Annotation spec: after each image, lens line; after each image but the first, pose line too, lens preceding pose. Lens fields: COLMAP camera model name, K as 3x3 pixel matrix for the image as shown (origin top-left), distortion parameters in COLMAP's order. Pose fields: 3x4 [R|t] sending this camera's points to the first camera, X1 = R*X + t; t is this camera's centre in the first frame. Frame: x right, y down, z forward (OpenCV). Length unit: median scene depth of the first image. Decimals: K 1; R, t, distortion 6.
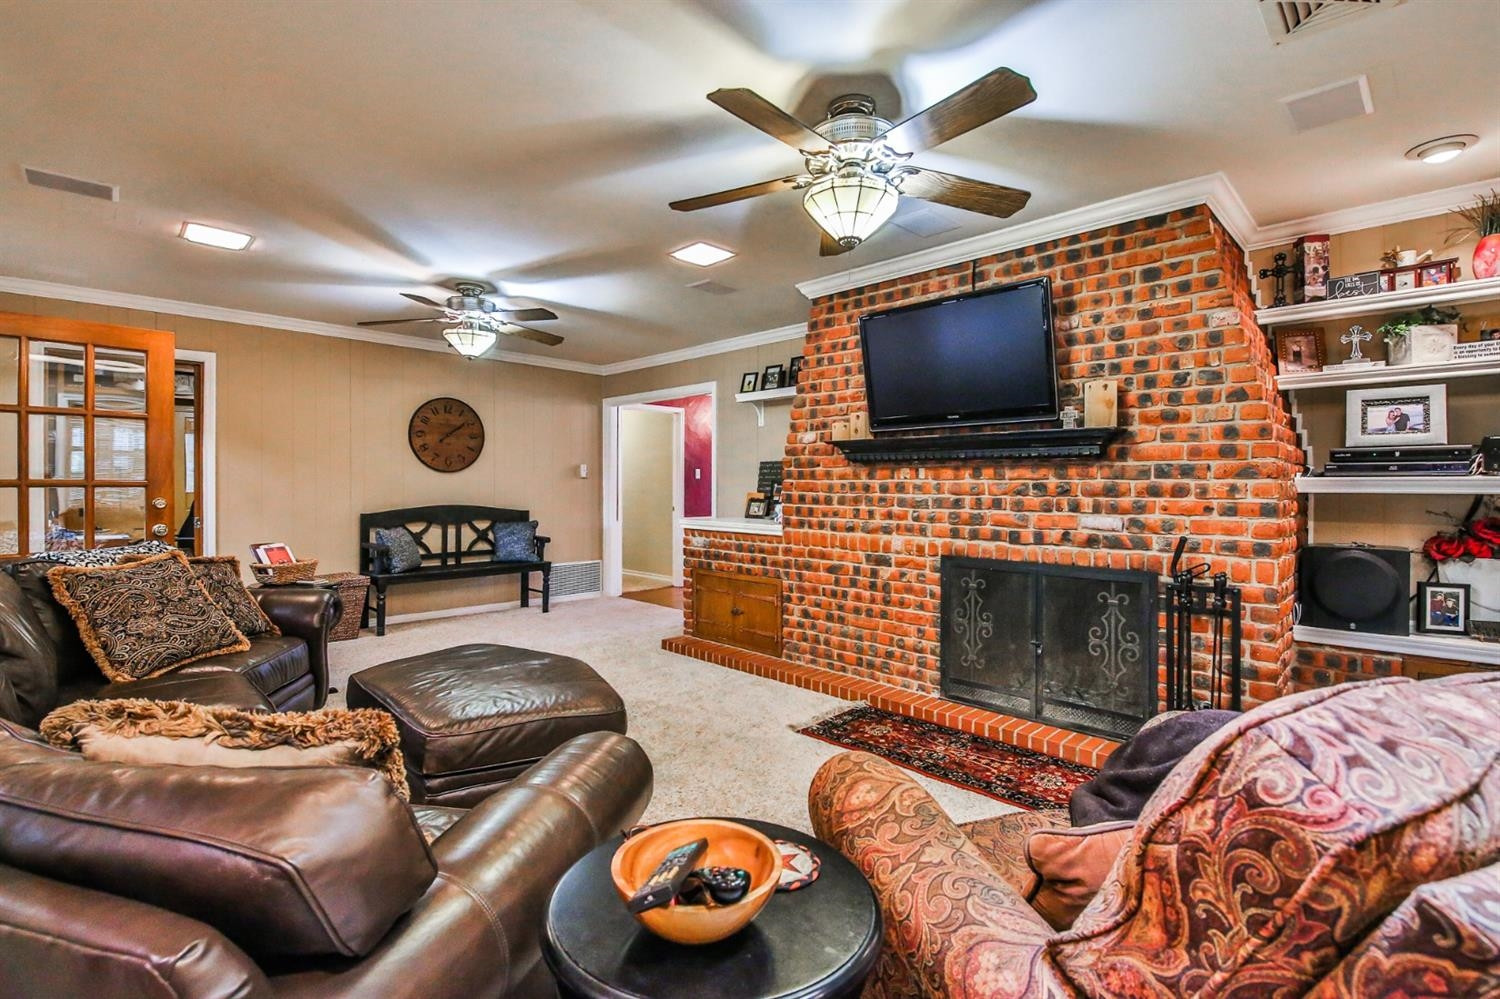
lens RADIAL K [[692.8, 0, 740.3], [0, 692.8, 488.7], [0, 0, 1]] dist [-0.010107, -0.006727]
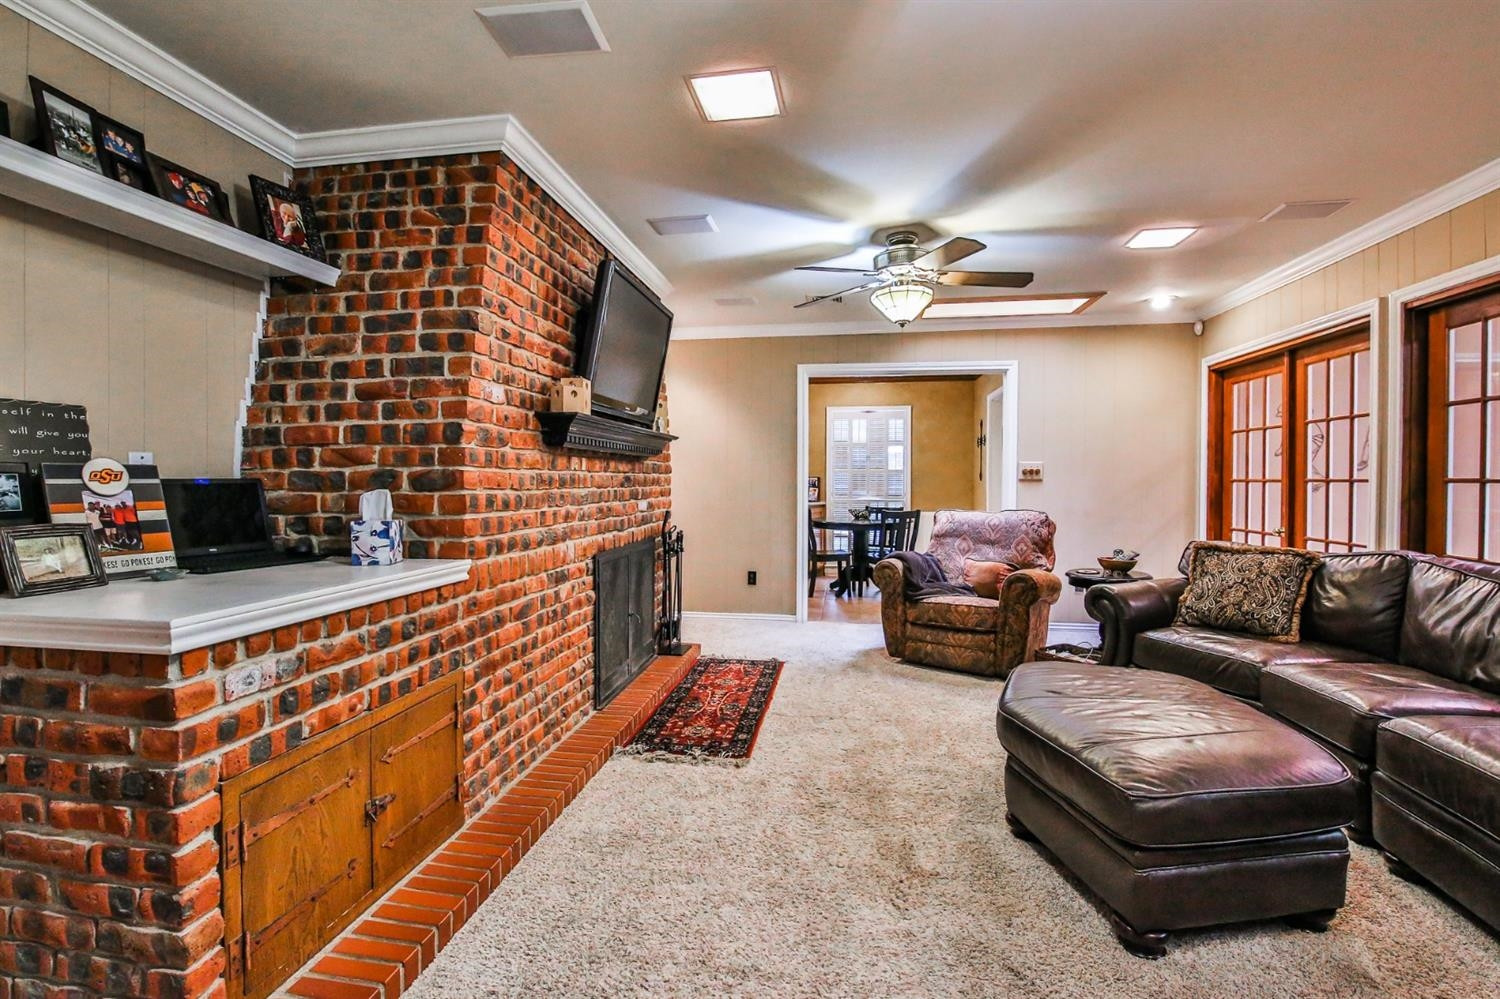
lens RADIAL K [[692.8, 0, 740.3], [0, 692.8, 488.7], [0, 0, 1]] dist [-0.010107, -0.006727]
pose [[-0.587452, -0.013868, 0.809140, -0.641855], [0.002142, 0.999823, 0.018691, -0.008695], [-0.809256, 0.012713, -0.587318, 1.580704]]
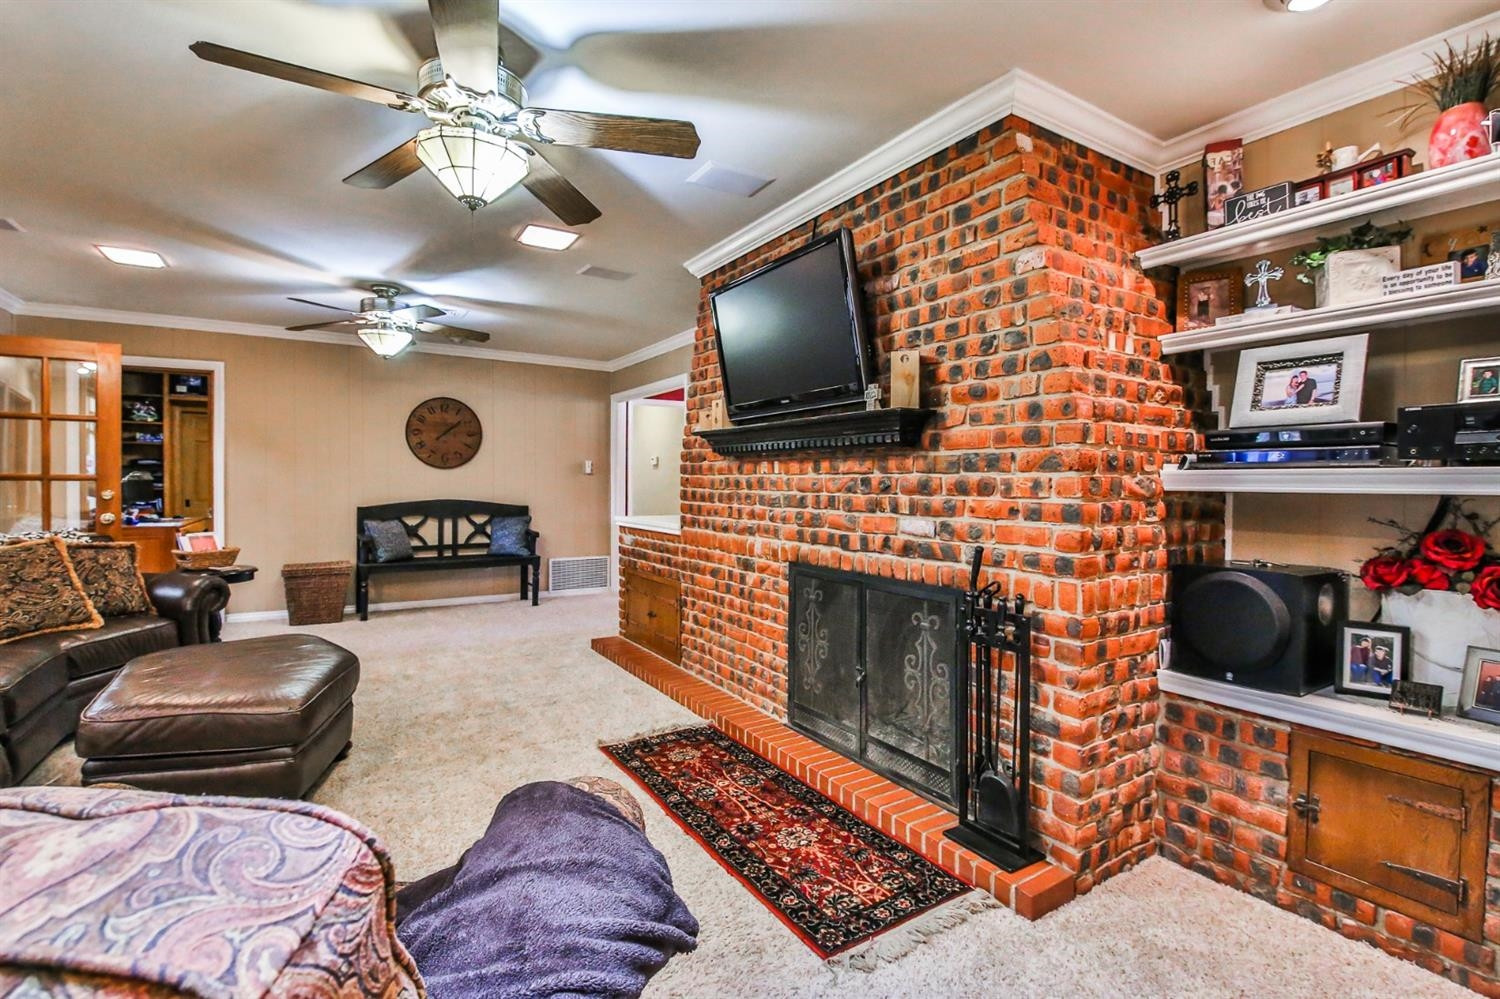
lens RADIAL K [[692.8, 0, 740.3], [0, 692.8, 488.7], [0, 0, 1]] dist [-0.010107, -0.006727]
pose [[0.972937, 0.004975, -0.231017, 0.494174], [-0.004223, 0.999984, 0.003749, 0.002300], [0.231032, -0.002672, 0.972943, 0.155611]]
